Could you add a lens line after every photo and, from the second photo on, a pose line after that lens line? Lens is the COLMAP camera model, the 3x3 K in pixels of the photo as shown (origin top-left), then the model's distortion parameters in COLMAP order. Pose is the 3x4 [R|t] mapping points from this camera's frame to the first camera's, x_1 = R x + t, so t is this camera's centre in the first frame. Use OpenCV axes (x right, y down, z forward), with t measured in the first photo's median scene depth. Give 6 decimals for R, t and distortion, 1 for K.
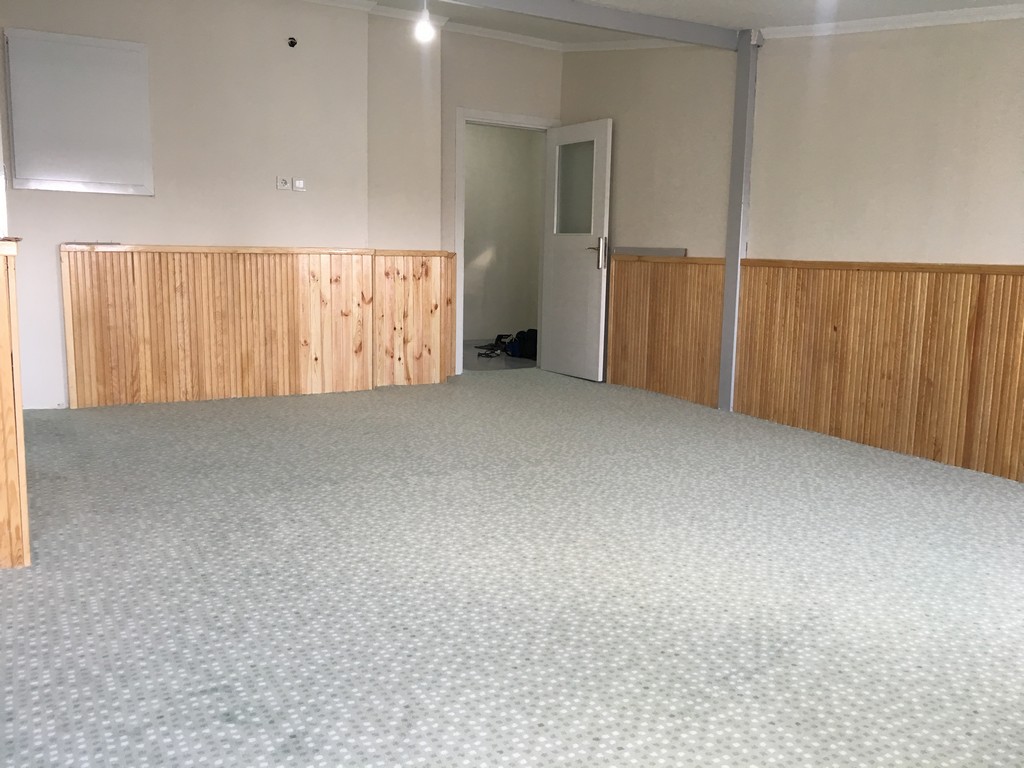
lens RADIAL K [[870.7, 0, 515.3], [0, 870.7, 384.5], [0, 0, 1]] dist [0.083865, -0.103161]
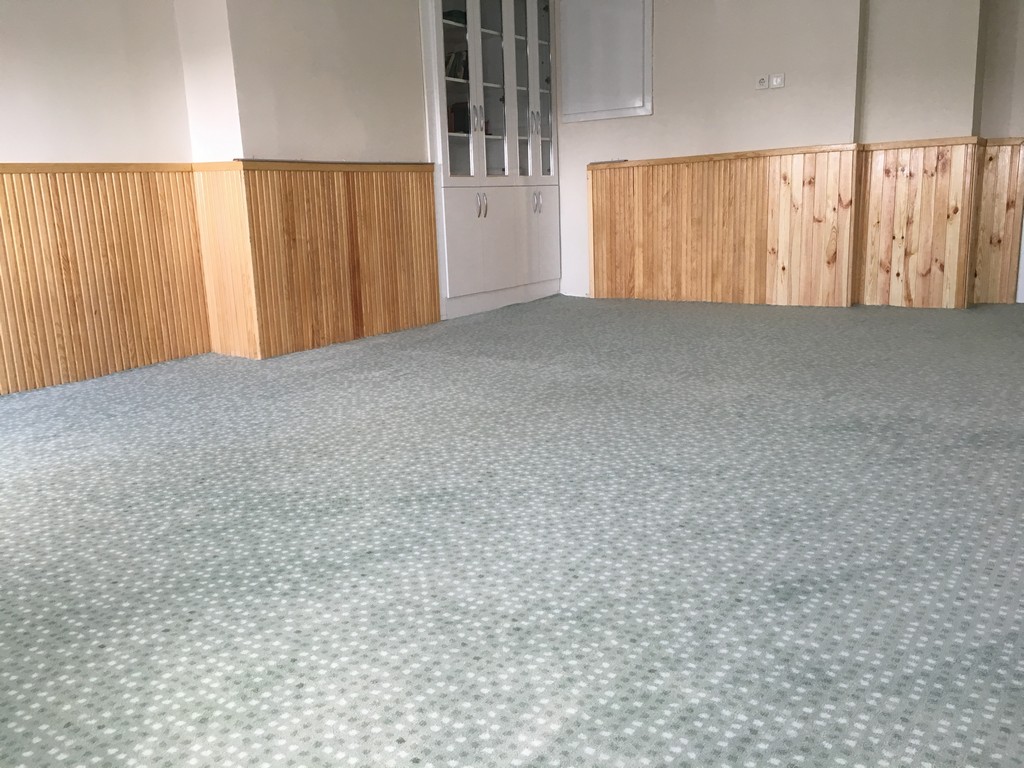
lens RADIAL K [[870.7, 0, 515.3], [0, 870.7, 384.5], [0, 0, 1]] dist [0.083865, -0.103161]
pose [[0.425855, 0.155431, -0.891341, 0.785399], [-0.090238, 0.987519, 0.129090, -0.002529], [0.900280, 0.025460, 0.434565, 0.503385]]
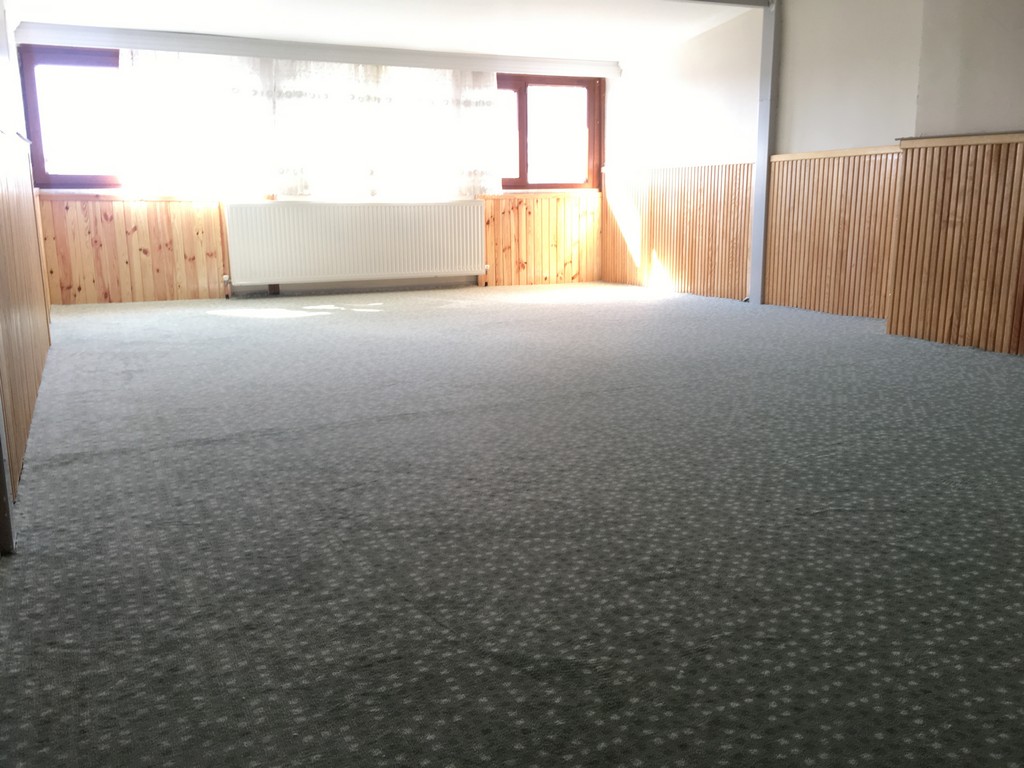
lens RADIAL K [[870.7, 0, 515.3], [0, 870.7, 384.5], [0, 0, 1]] dist [0.083865, -0.103161]
pose [[-0.997489, -0.024717, 0.066371, 0.167819], [0.001175, 0.931223, 0.364448, -0.138505], [-0.070815, 0.363611, -0.928855, 1.351909]]
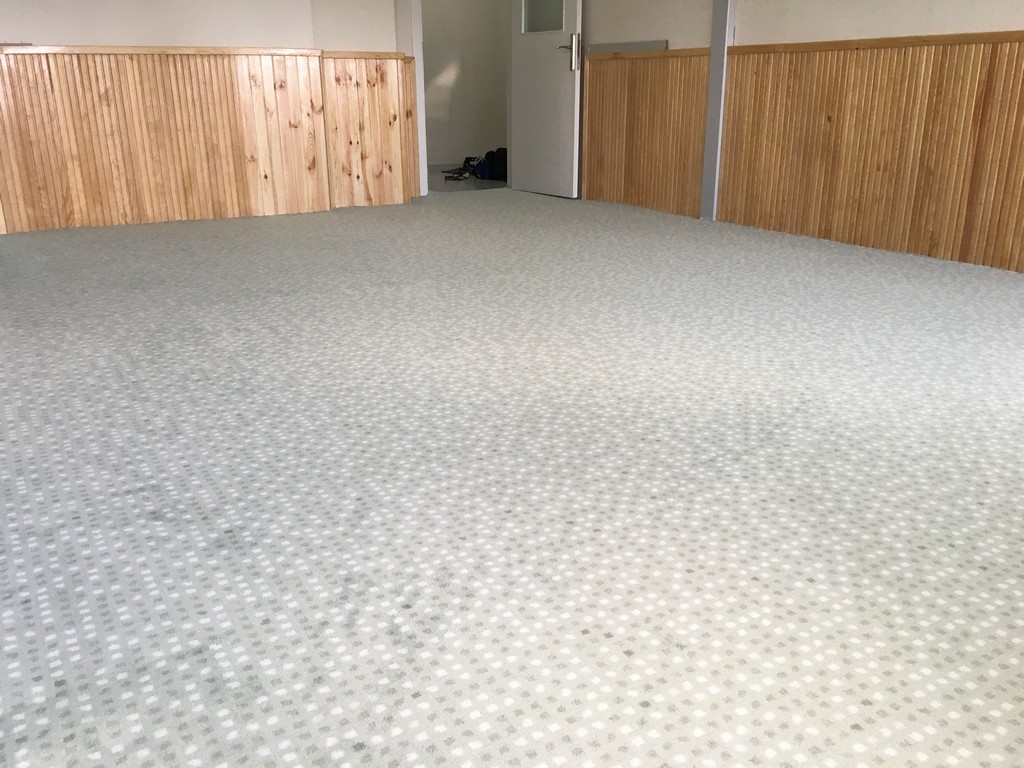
lens RADIAL K [[870.7, 0, 515.3], [0, 870.7, 384.5], [0, 0, 1]] dist [0.083865, -0.103161]
pose [[0.999221, -0.032745, 0.022009, 0.010090], [0.028472, 0.984631, 0.172308, 0.052032], [-0.027313, -0.171548, 0.984797, 0.070569]]
